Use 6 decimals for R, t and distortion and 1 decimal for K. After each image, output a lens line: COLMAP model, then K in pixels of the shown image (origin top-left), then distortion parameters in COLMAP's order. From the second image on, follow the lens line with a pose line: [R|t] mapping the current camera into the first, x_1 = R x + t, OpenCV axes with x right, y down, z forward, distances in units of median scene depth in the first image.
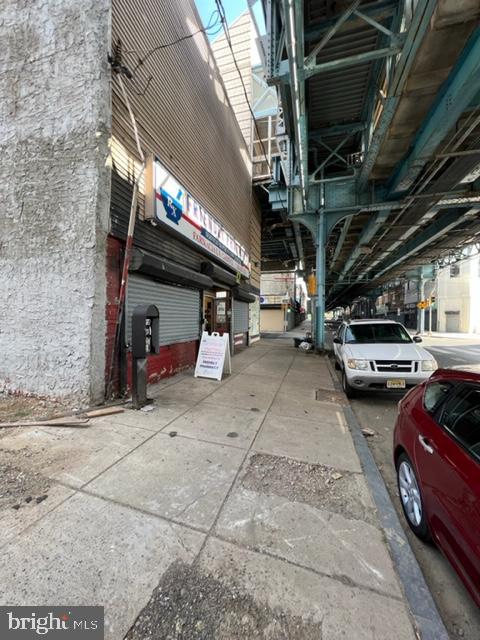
lens RADIAL K [[254.6, 0, 238.3], [0, 254.6, 321.6], [0, 0, 1]] dist [0.000415, 0.000081]
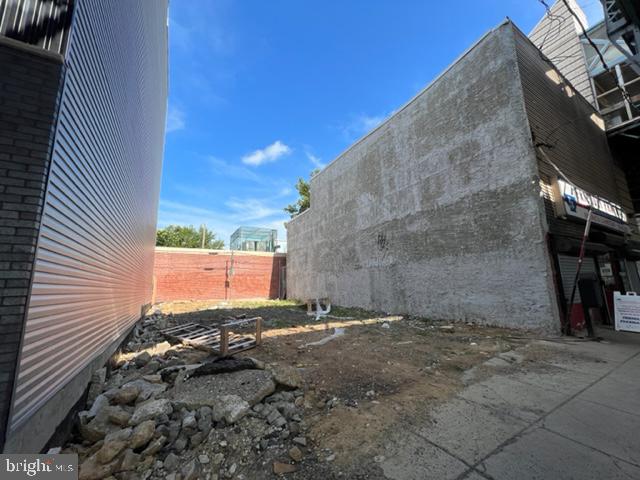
lens RADIAL K [[254.6, 0, 321.8], [0, 254.6, 241.9], [0, 0, 1]] dist [0.000415, 0.000081]
pose [[0.725997, -0.148098, -0.671561, -0.342470], [0.026877, 0.981900, -0.187482, -0.001505], [0.687172, 0.118062, 0.716837, -0.934962]]
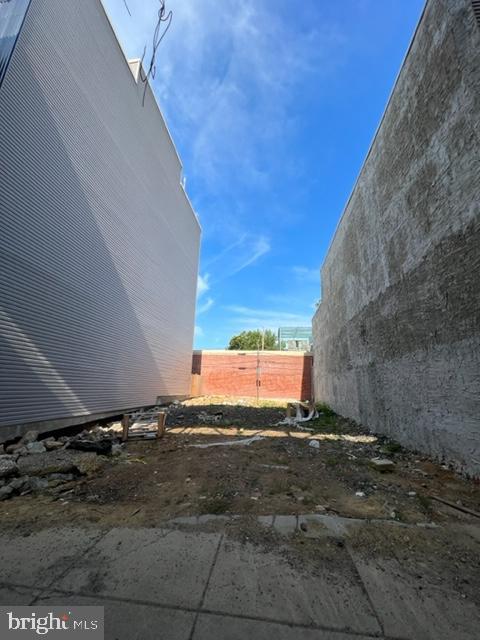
lens RADIAL K [[254.6, 0, 238.3], [0, 254.6, 321.6], [0, 0, 1]] dist [0.000415, 0.000081]
pose [[0.158762, -0.250893, -0.954907, 0.048268], [-0.036420, 0.965027, -0.259607, -0.011657], [0.986645, 0.075993, 0.144072, -0.058226]]
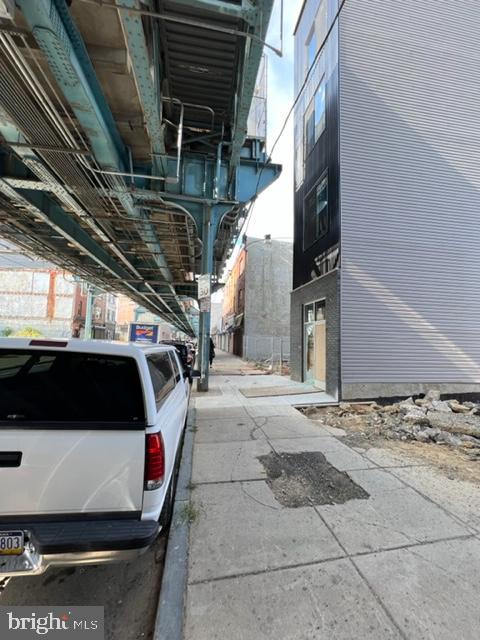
lens RADIAL K [[254.6, 0, 238.3], [0, 254.6, 321.6], [0, 0, 1]] dist [0.000415, 0.000081]
pose [[-0.905189, -0.064463, -0.420093, 0.084868], [-0.038575, 0.996812, -0.069841, -0.010956], [0.423255, -0.047014, -0.904790, -0.036394]]
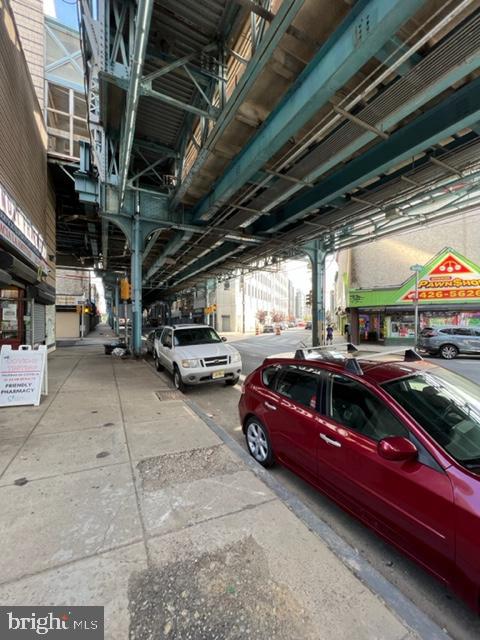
lens RADIAL K [[254.6, 0, 238.3], [0, 254.6, 321.6], [0, 0, 1]] dist [0.000415, 0.000081]
pose [[0.721079, -0.008772, 0.692798, -0.182100], [0.015988, 0.999864, -0.003981, -0.018150], [-0.692669, 0.013947, 0.721121, -0.012460]]
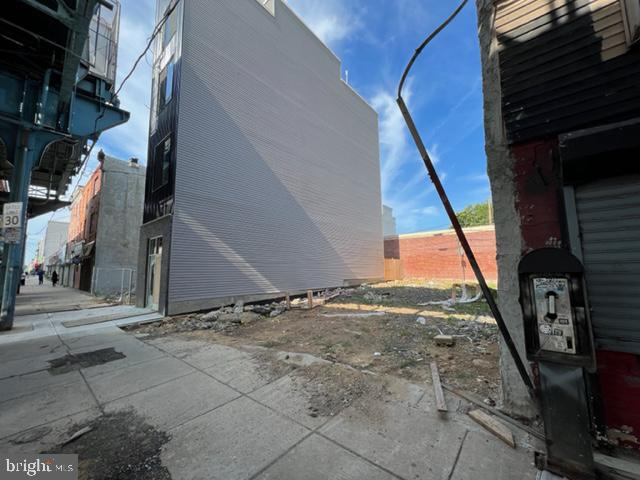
lens RADIAL K [[254.6, 0, 321.8], [0, 254.6, 241.9], [0, 0, 1]] dist [0.000415, 0.000081]
pose [[-0.416395, -0.106112, -0.902970, 0.182389], [-0.002182, 0.993280, -0.115718, -0.015451], [0.909181, -0.046214, -0.413828, 0.601784]]
